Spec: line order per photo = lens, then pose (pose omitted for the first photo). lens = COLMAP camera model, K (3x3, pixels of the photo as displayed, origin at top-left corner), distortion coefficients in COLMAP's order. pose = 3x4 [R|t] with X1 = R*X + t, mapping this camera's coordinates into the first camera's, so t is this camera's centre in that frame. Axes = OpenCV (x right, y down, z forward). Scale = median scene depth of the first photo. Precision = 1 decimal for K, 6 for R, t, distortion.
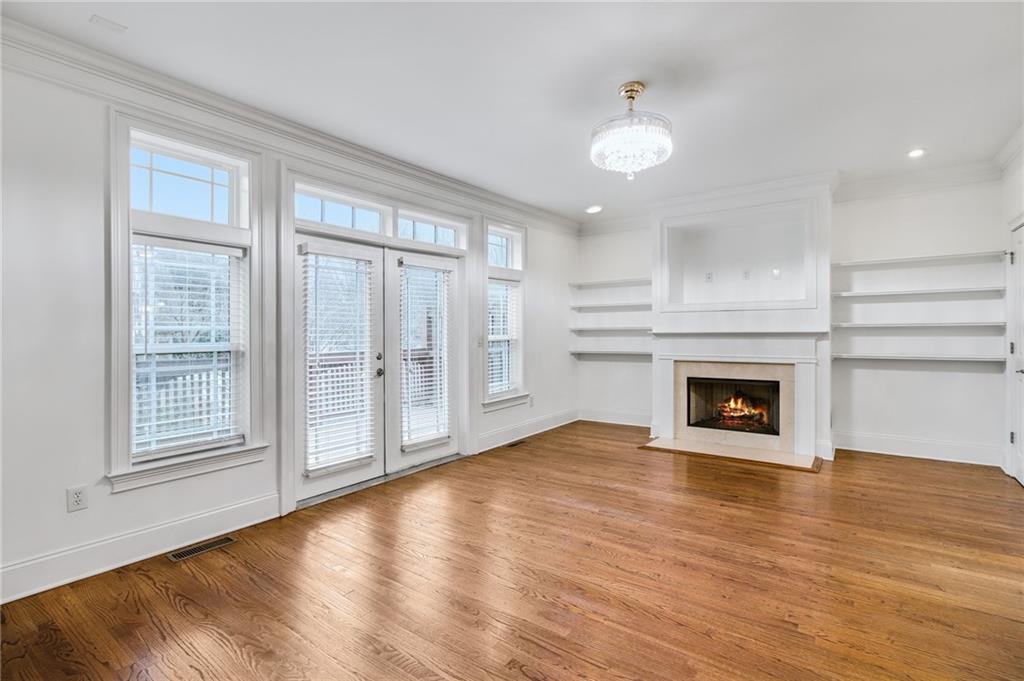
lens RADIAL K [[481.8, 0, 512.6], [0, 481.8, 326.0], [0, 0, 1]] dist [0.001019, 0.000258]
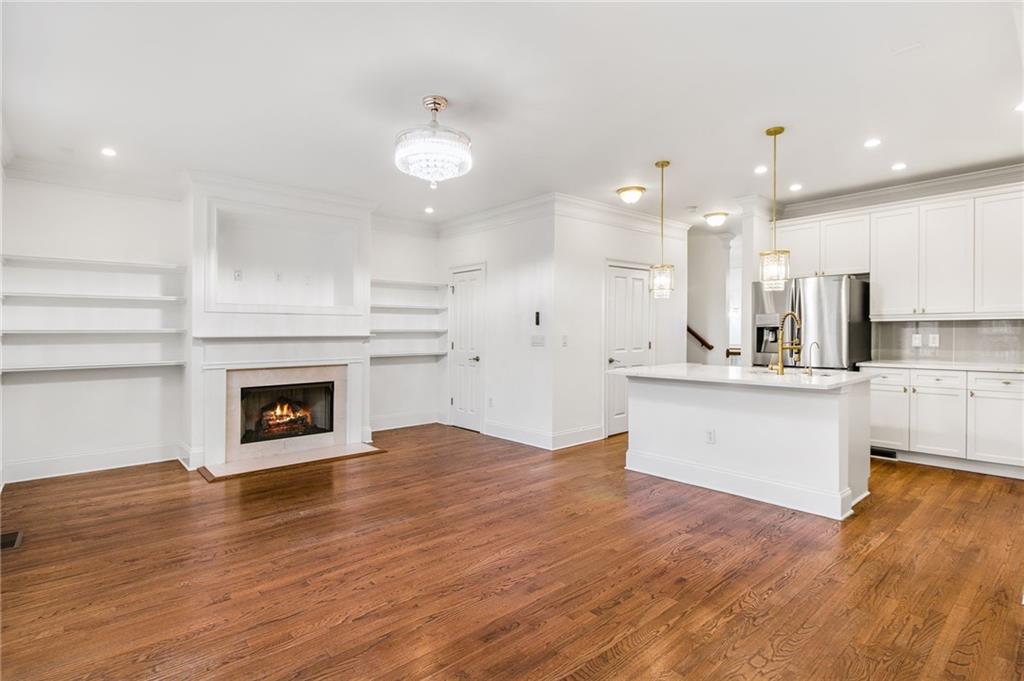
lens RADIAL K [[516.6, 0, 509.4], [0, 516.6, 330.6], [0, 0, 1]] dist [0.000209, -0.010232]
pose [[0.210354, 0.011603, 0.977556, -0.553295], [-0.007558, 0.999919, -0.010242, 0.010026], [-0.977596, -0.005234, 0.210425, 0.404000]]
